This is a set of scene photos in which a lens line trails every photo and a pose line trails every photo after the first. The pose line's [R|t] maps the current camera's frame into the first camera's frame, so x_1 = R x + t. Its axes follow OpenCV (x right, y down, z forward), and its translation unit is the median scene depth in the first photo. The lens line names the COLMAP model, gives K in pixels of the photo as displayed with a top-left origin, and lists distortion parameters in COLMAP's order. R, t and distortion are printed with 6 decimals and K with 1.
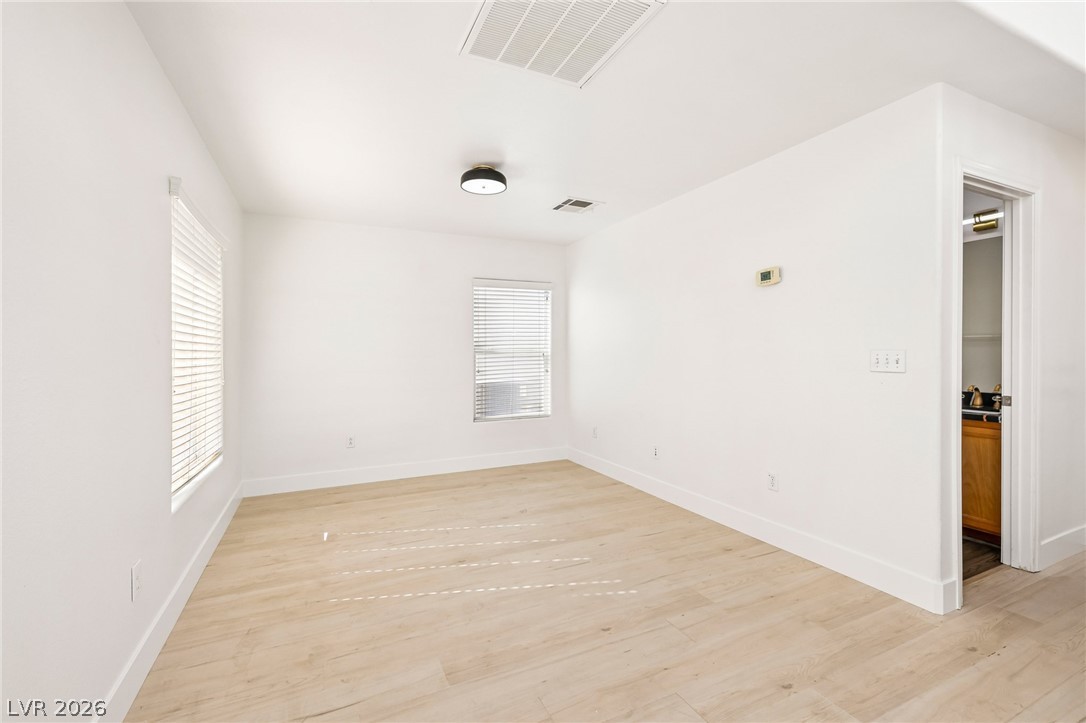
lens RADIAL K [[471.5, 0, 544.8], [0, 471.5, 360.4], [0, 0, 1]] dist [0.004777, 0.000142]
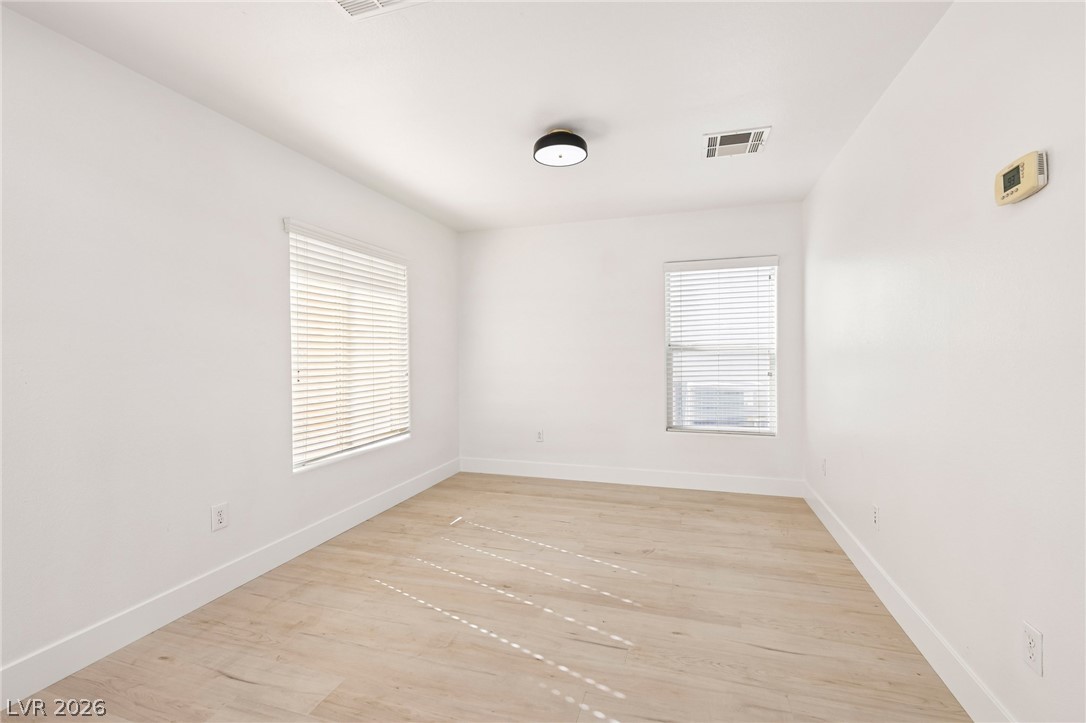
lens RADIAL K [[471.5, 0, 544.9], [0, 471.5, 354.7], [0, 0, 1]] dist [0.004777, 0.000142]
pose [[0.733363, 0.007606, -0.679795, 0.431313], [-0.010070, 0.999949, 0.000325, -0.009090], [0.679763, 0.006607, 0.733402, 0.359331]]
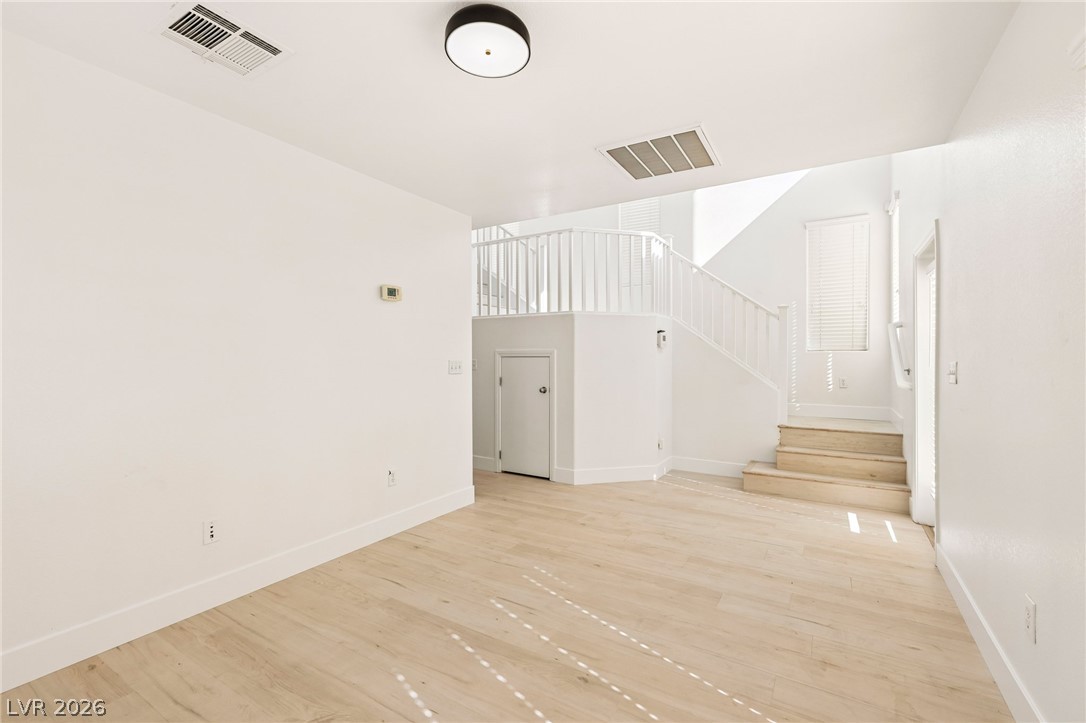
lens RADIAL K [[471.5, 0, 549.0], [0, 471.5, 361.9], [0, 0, 1]] dist [0.004777, 0.000142]
pose [[-0.557288, 0.004573, 0.830307, -0.627059], [0.012662, 0.999915, 0.002991, -0.014686], [-0.830223, 0.012180, -0.557299, 1.268208]]
